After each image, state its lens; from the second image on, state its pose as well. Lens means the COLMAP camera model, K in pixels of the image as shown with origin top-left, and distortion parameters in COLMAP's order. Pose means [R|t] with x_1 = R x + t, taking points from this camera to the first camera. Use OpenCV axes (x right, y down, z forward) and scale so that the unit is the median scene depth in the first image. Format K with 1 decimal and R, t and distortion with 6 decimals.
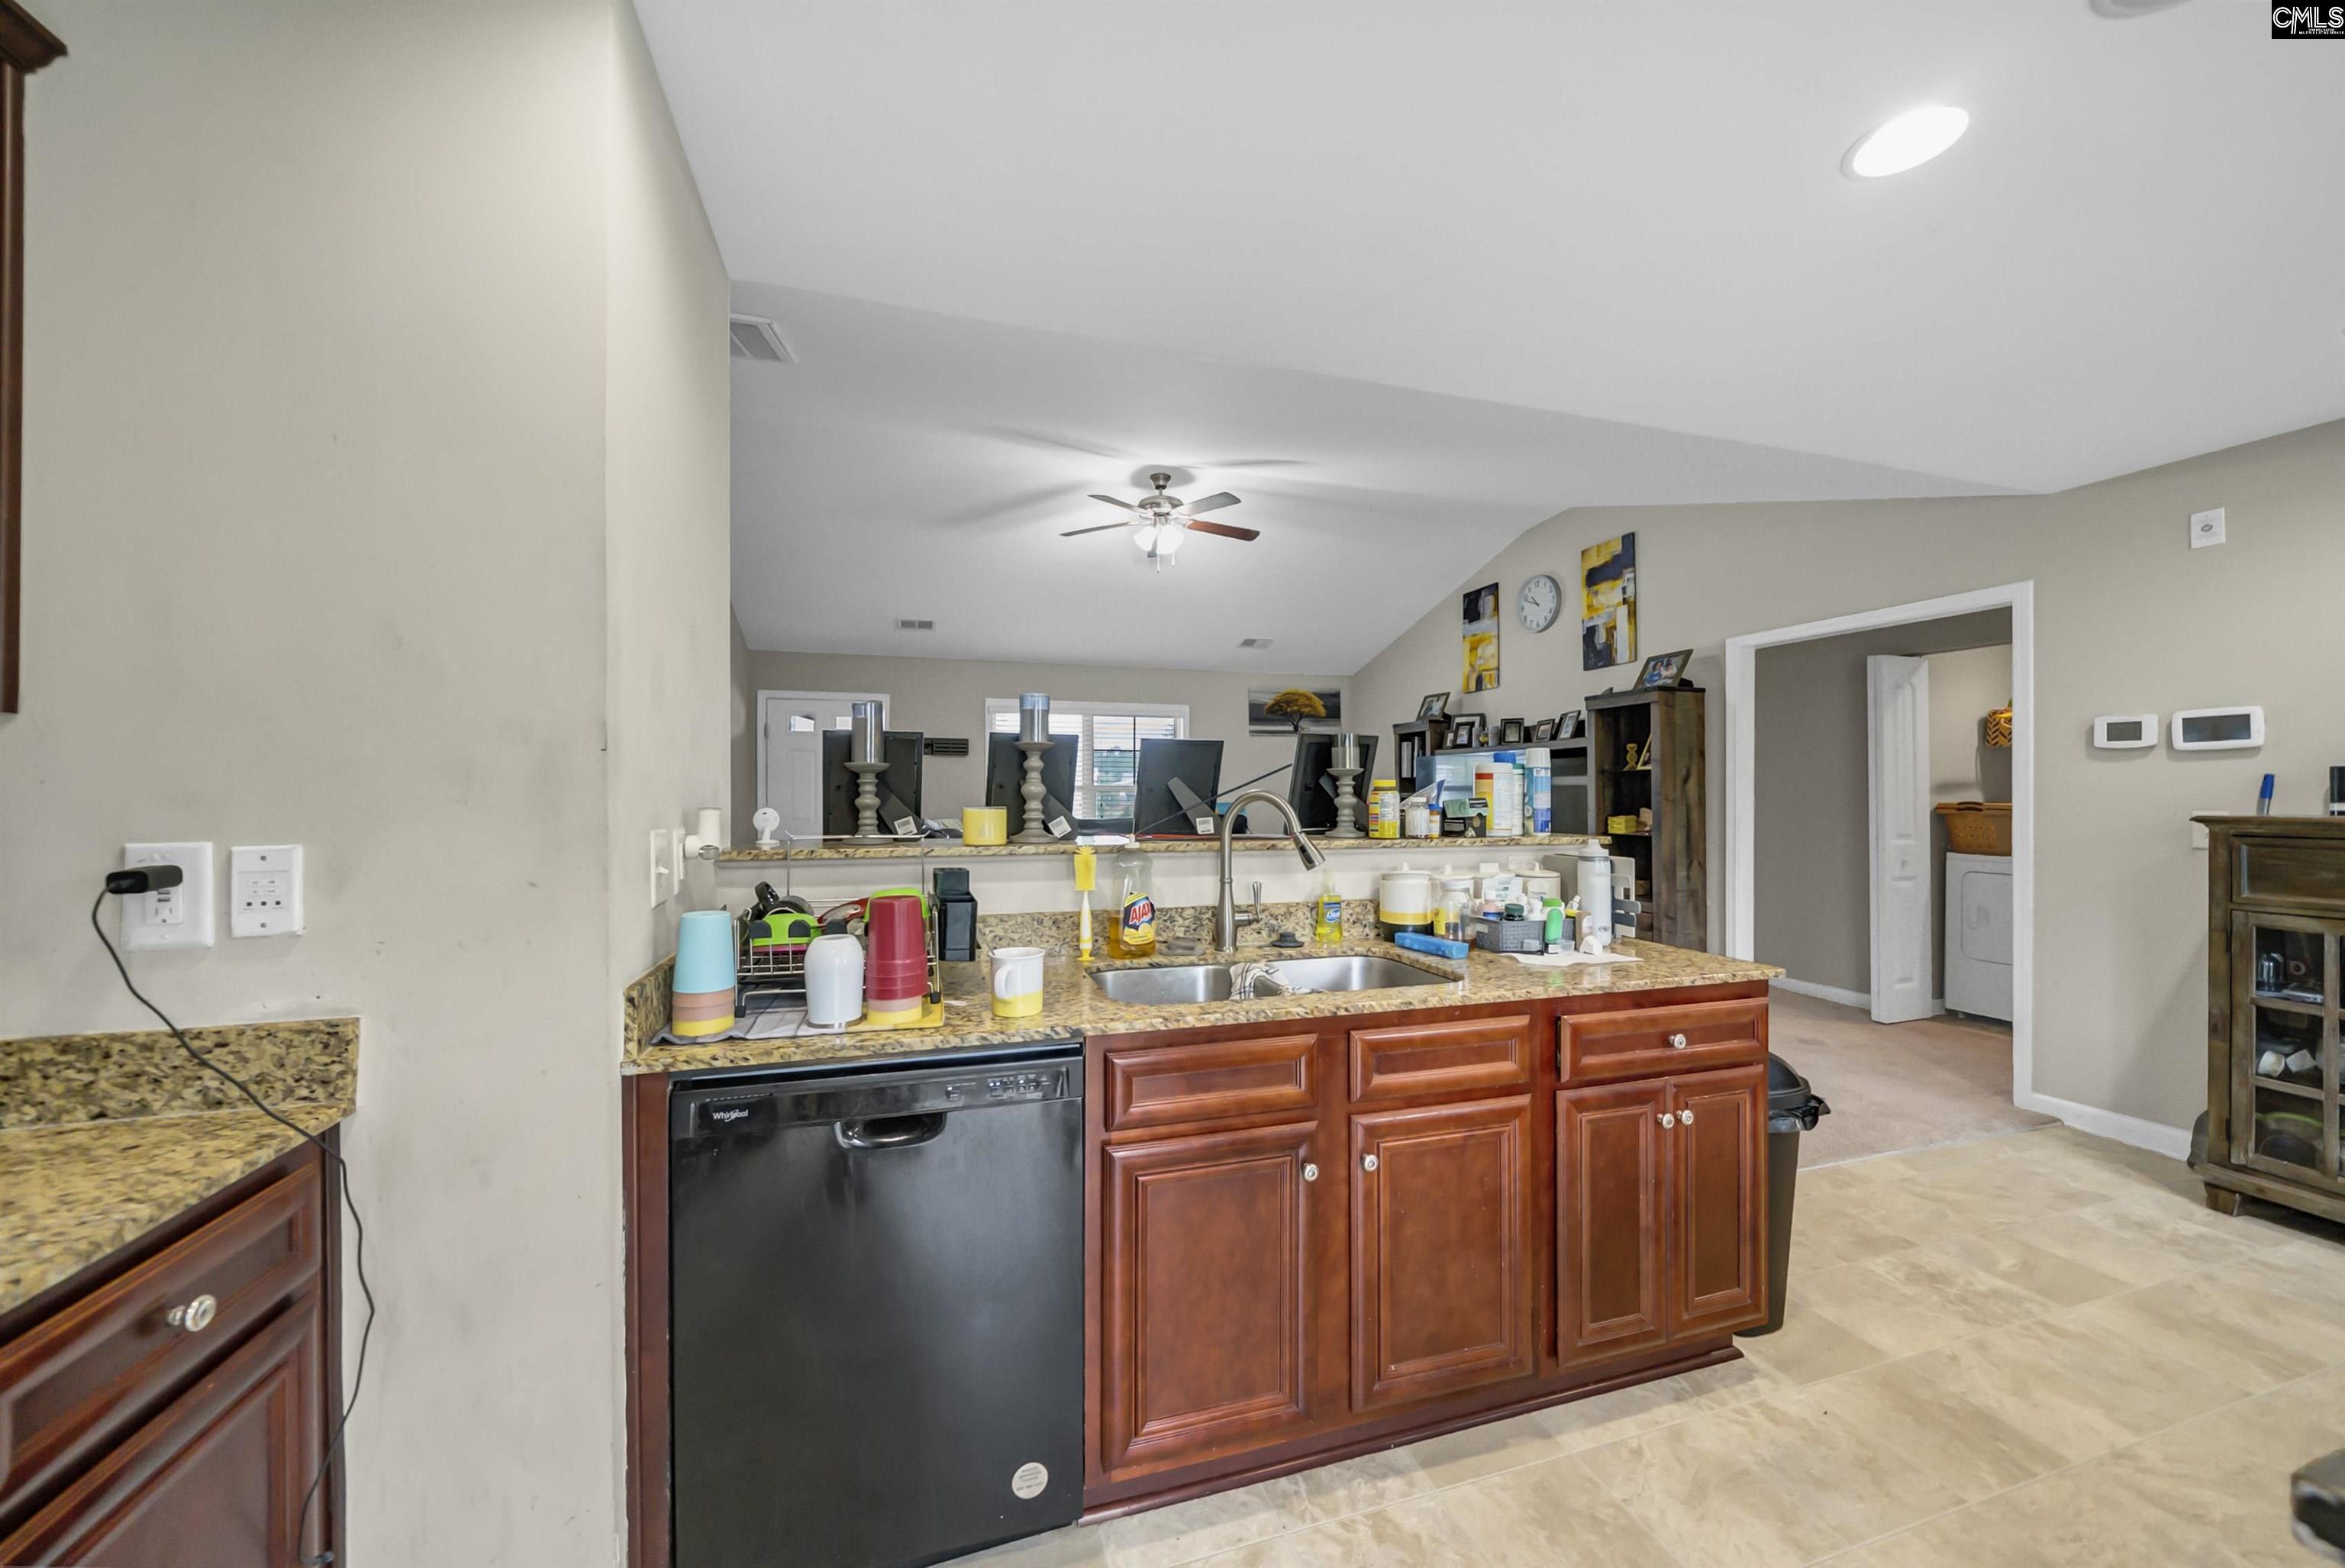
lens RADIAL K [[824.9, 0, 1167.3], [0, 824.9, 795.2], [0, 0, 1]] dist [-0.001188, -0.000147]
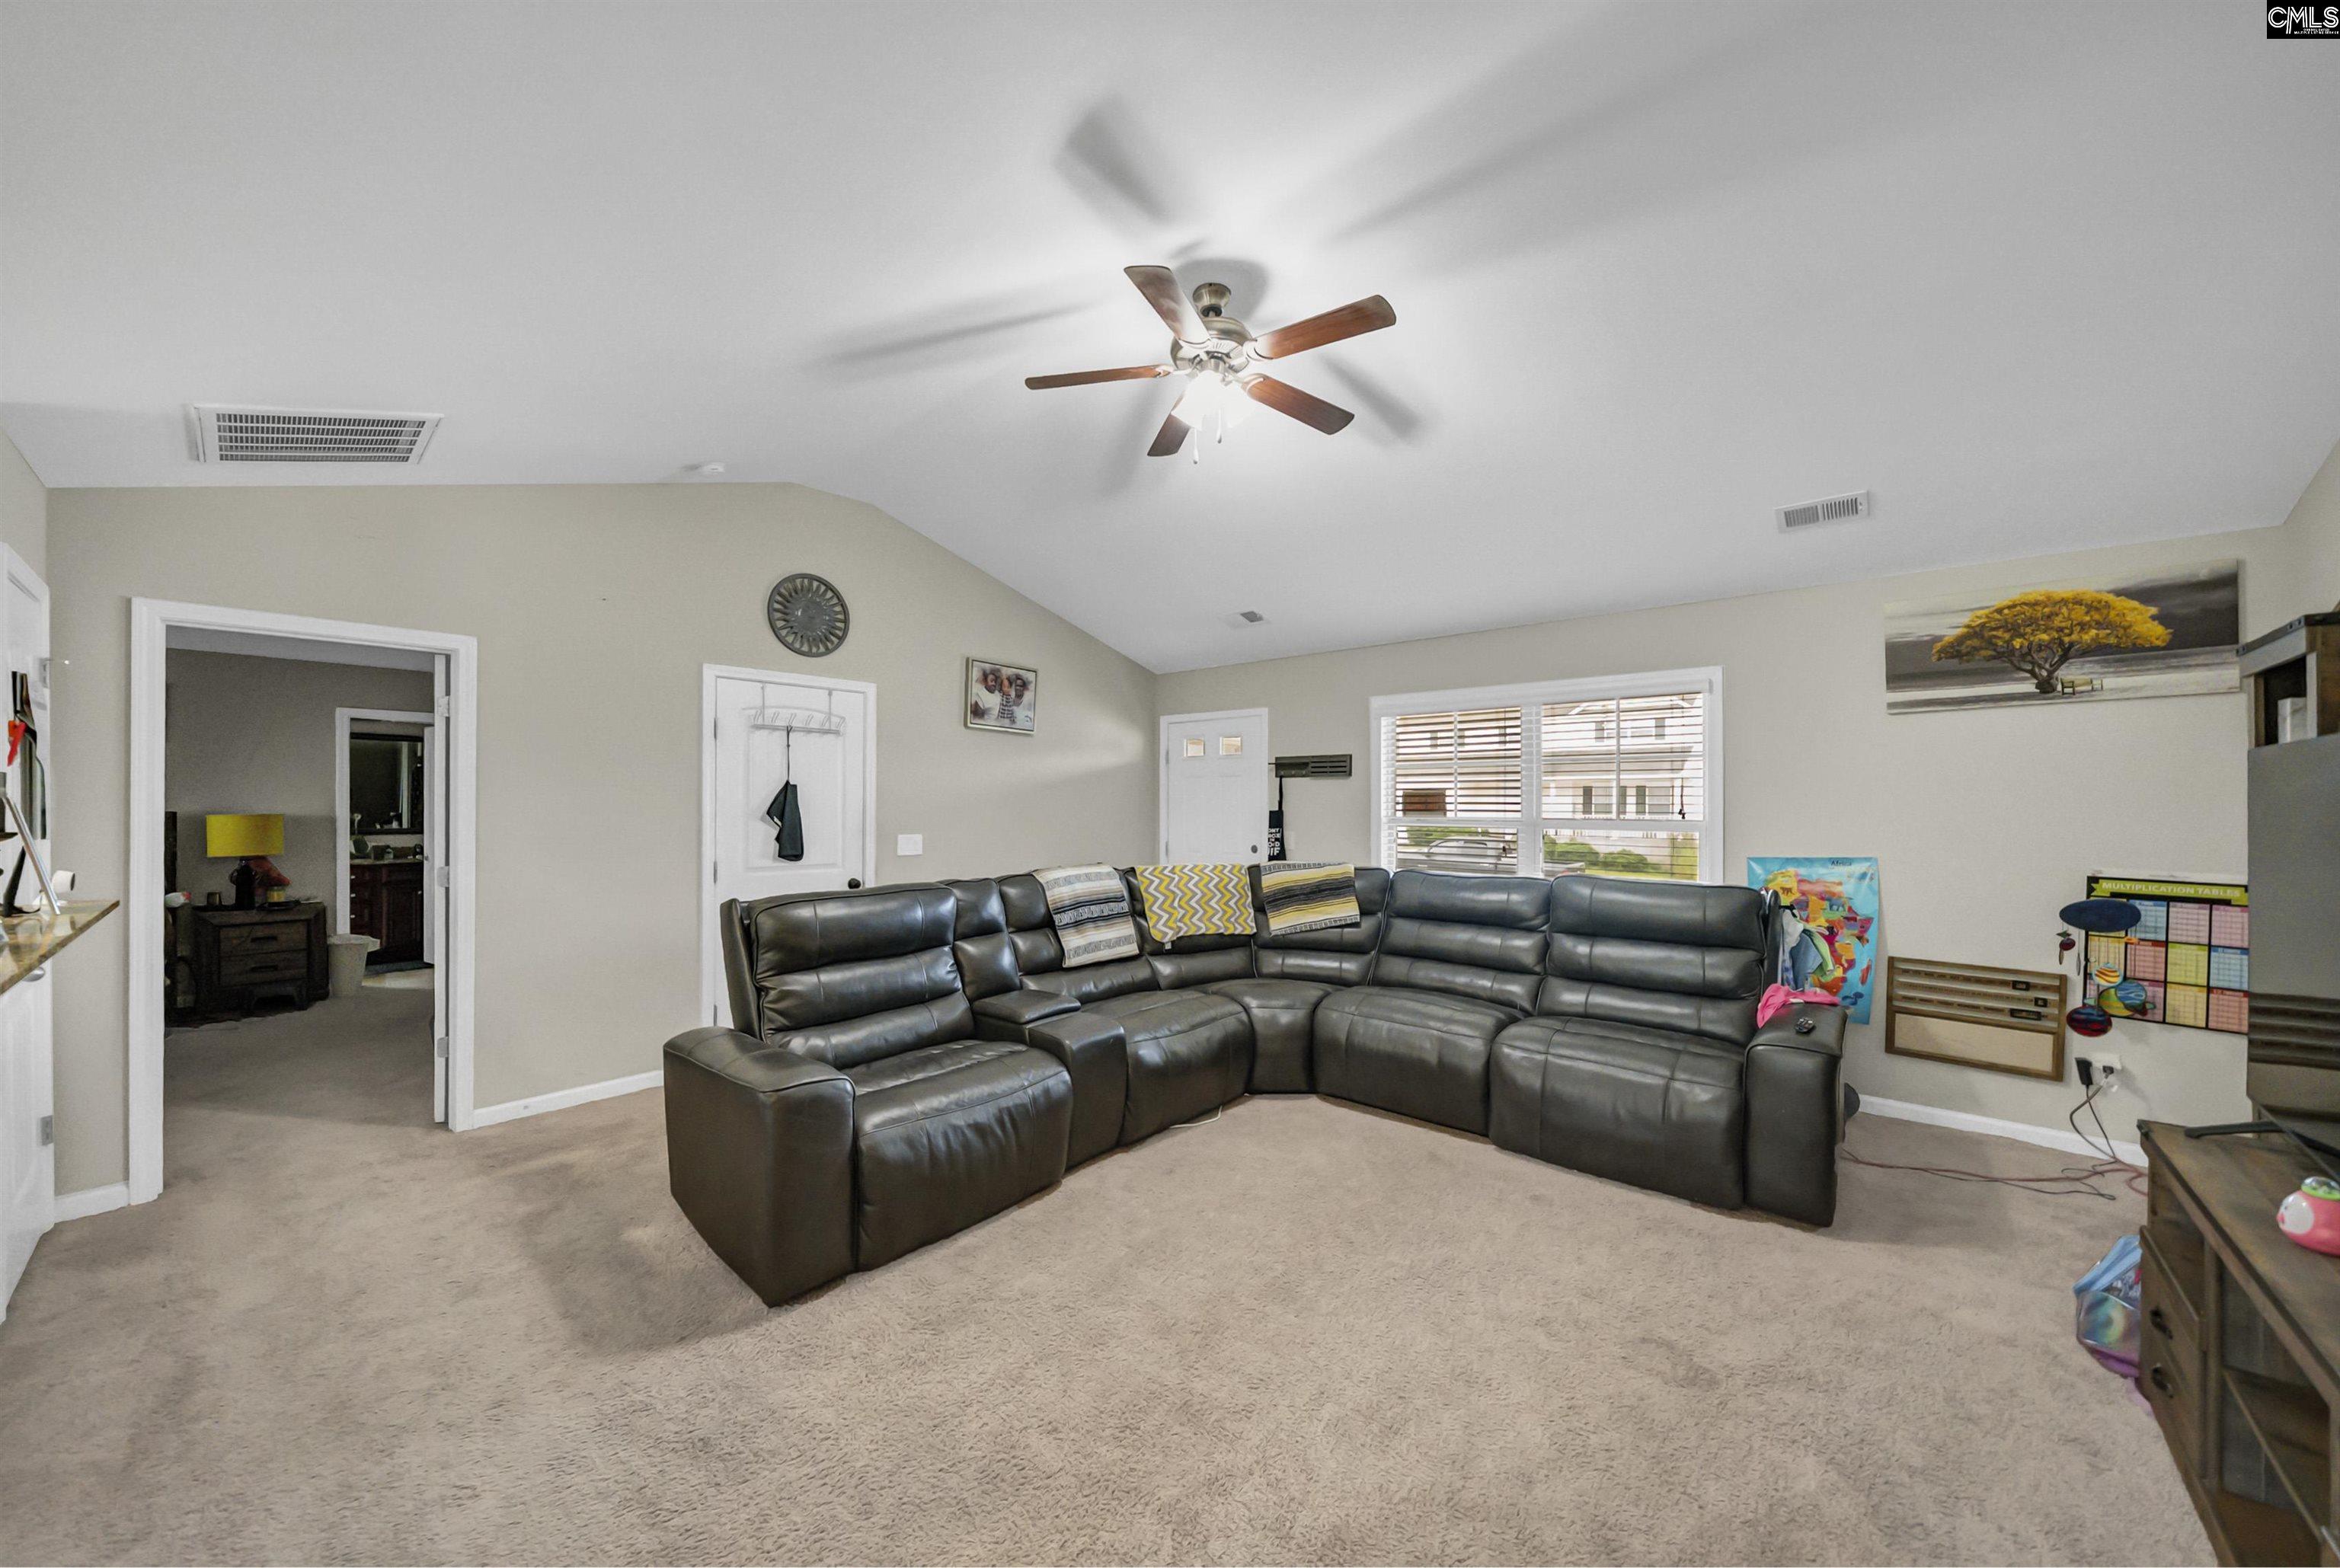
lens RADIAL K [[831.8, 0, 1159.4], [0, 831.8, 803.1], [0, 0, 1]] dist [-0.001672, -0.000348]
pose [[0.514783, 0.001623, -0.857319, 0.441804], [-0.006524, 0.999977, -0.002024, -0.028835], [0.857296, 0.006635, 0.514781, 0.633106]]
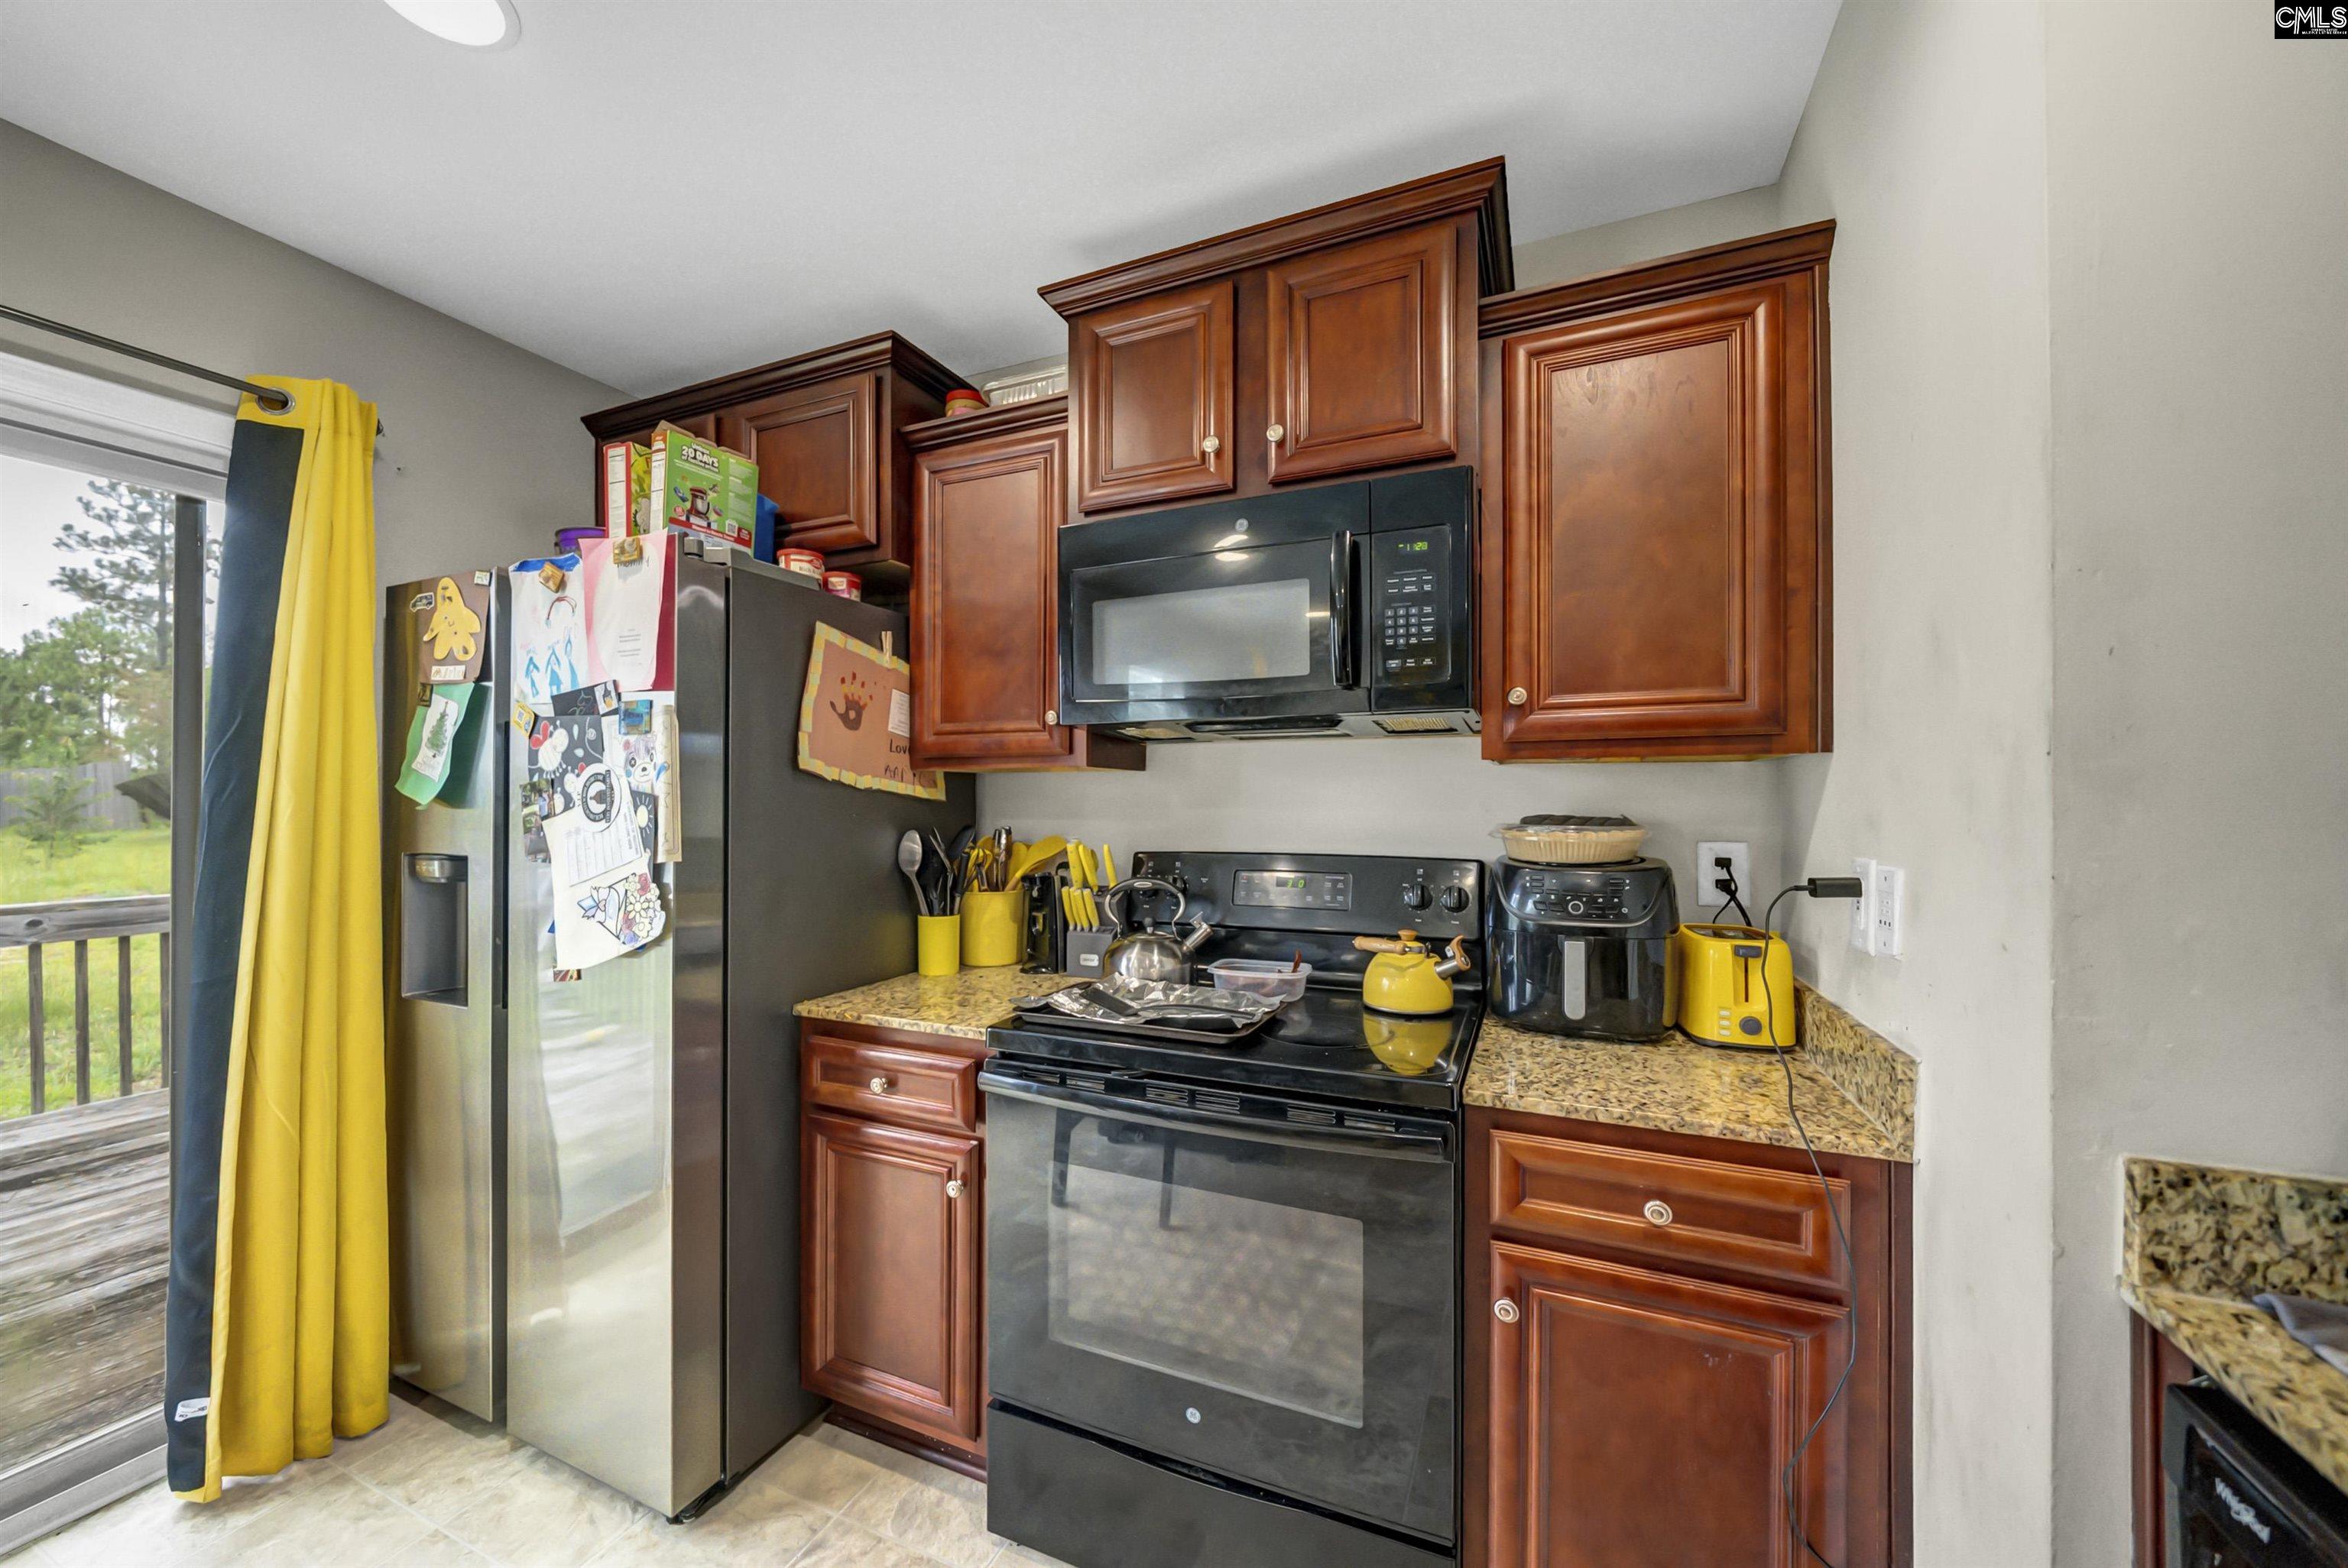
lens RADIAL K [[843.9, 0, 1128.1], [0, 843.9, 796.4], [0, 0, 1]] dist [-0.000394, 0.000053]
pose [[-0.670129, -0.000941, -0.742244, 0.058020], [-0.000296, 0.999999, -0.001001, -0.004443], [0.742244, -0.000451, -0.670129, 0.192736]]
